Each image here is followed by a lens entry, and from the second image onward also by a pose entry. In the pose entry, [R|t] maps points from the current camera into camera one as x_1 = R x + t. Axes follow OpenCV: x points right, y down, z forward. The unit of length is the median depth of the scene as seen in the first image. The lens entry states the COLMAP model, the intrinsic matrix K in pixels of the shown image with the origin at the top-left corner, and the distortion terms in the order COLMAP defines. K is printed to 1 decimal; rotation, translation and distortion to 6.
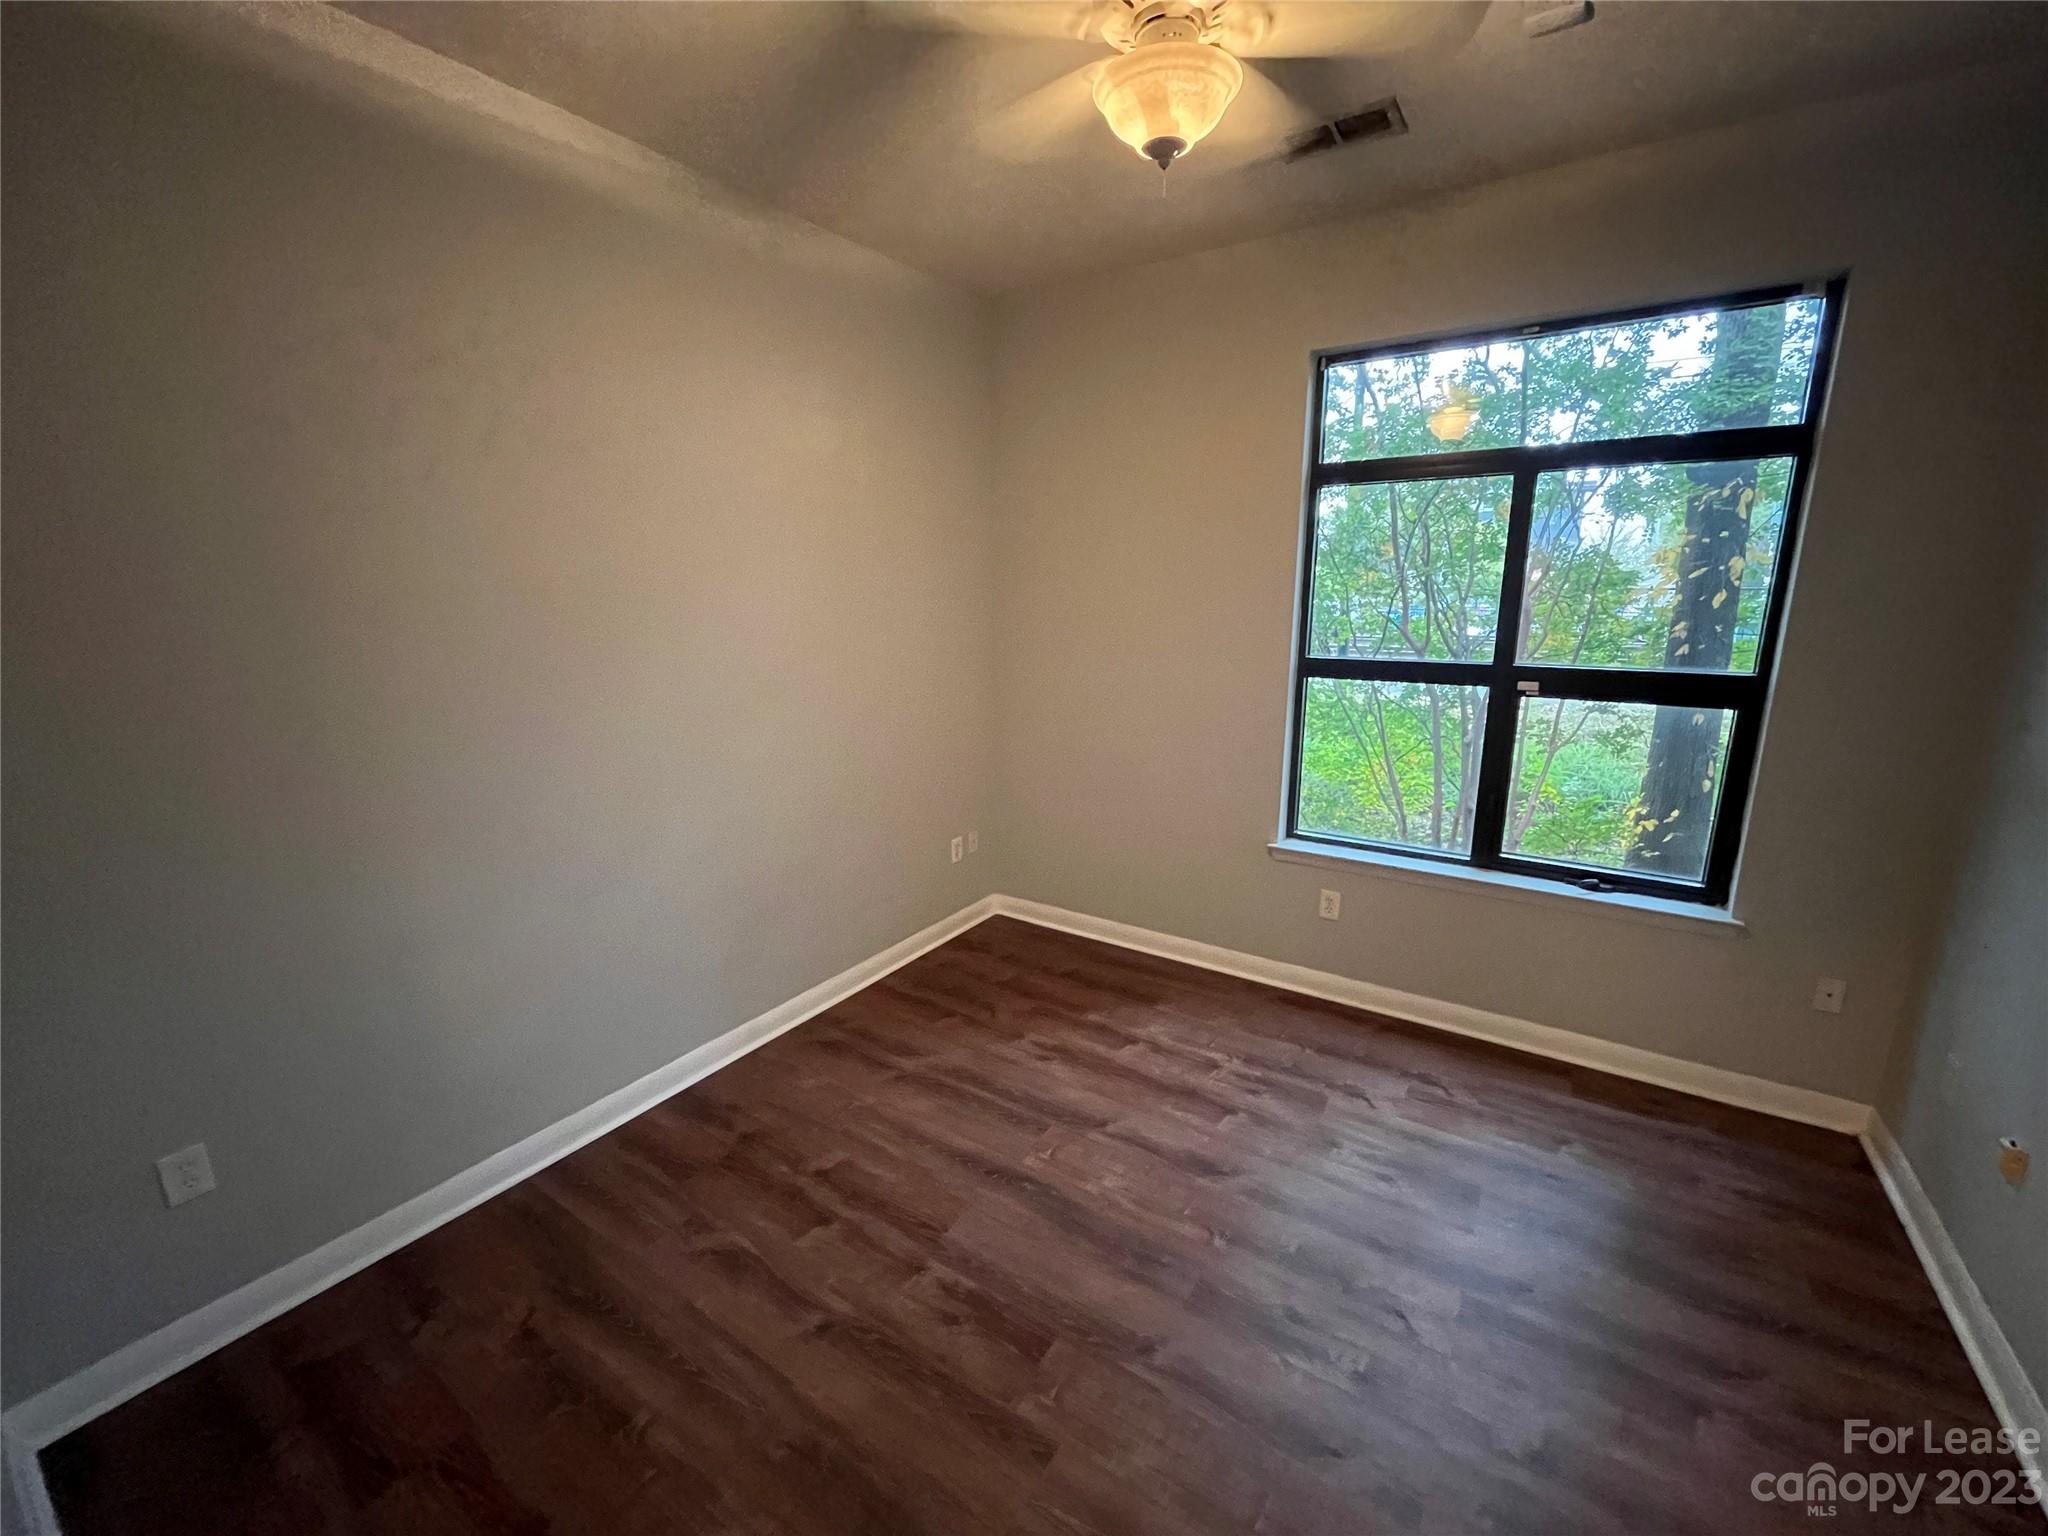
lens RADIAL K [[821.3, 0, 1016.2], [0, 821.3, 771.0], [0, 0, 1]] dist [-0.003326, 0.000599]
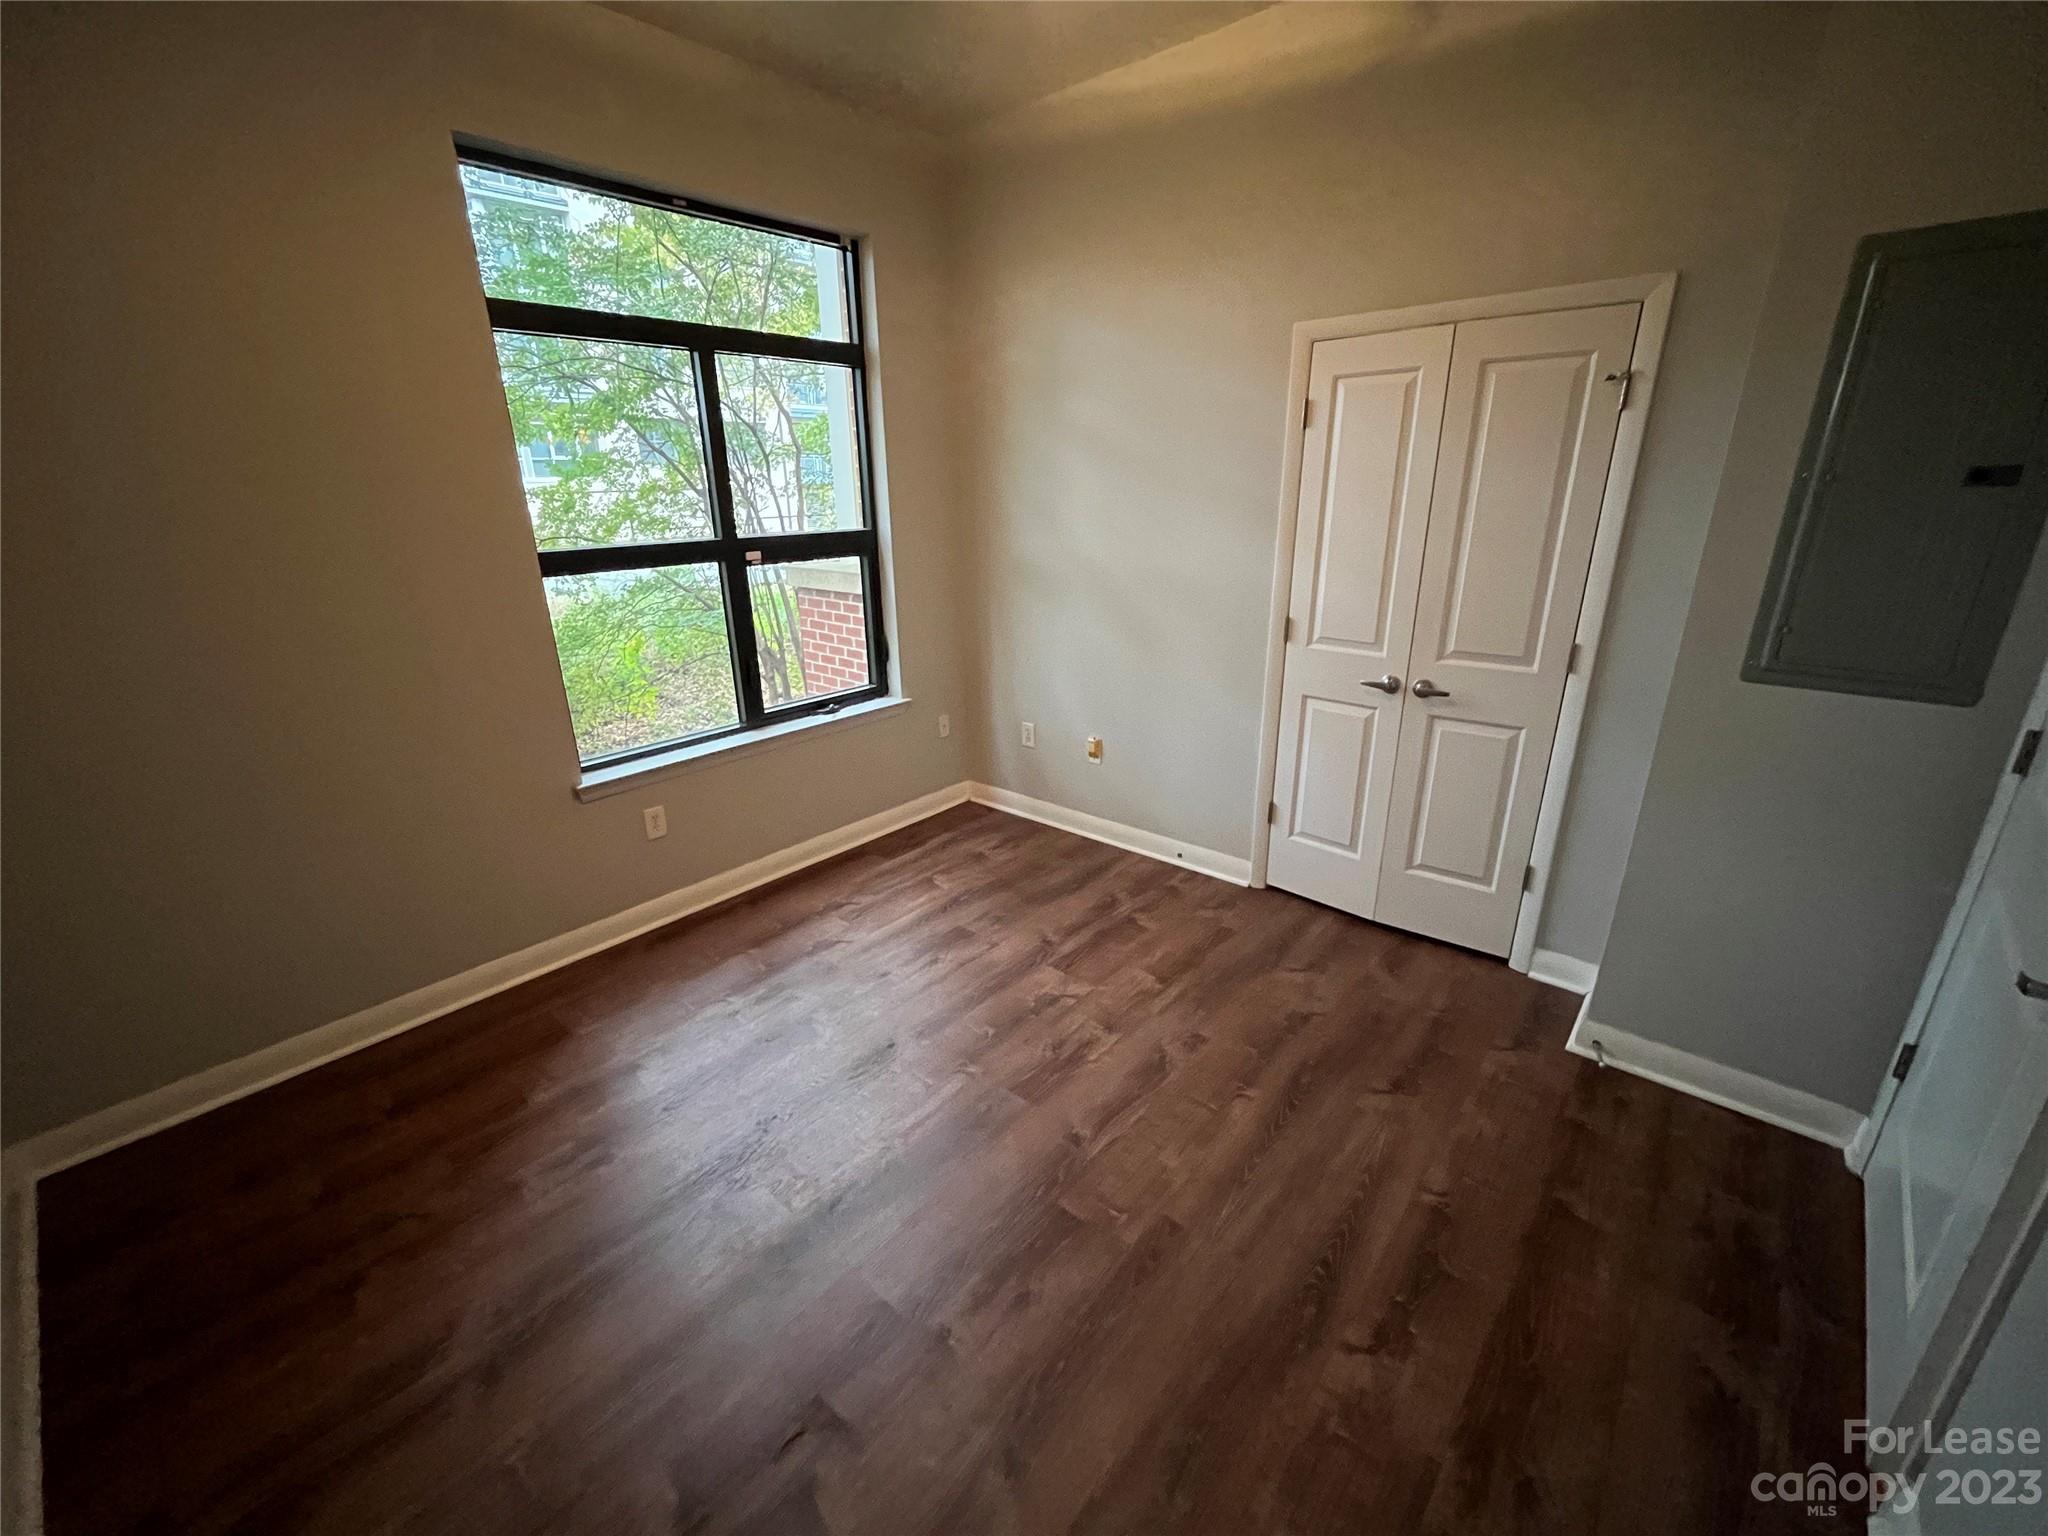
lens RADIAL K [[821.3, 0, 1024.9], [0, 821.3, 771.6], [0, 0, 1]] dist [-0.003326, 0.000599]
pose [[0.122943, -0.325685, 0.937451, -0.500157], [0.234108, 0.927476, 0.291517, -0.073652], [-0.964406, 0.183625, 0.190272, 0.511119]]
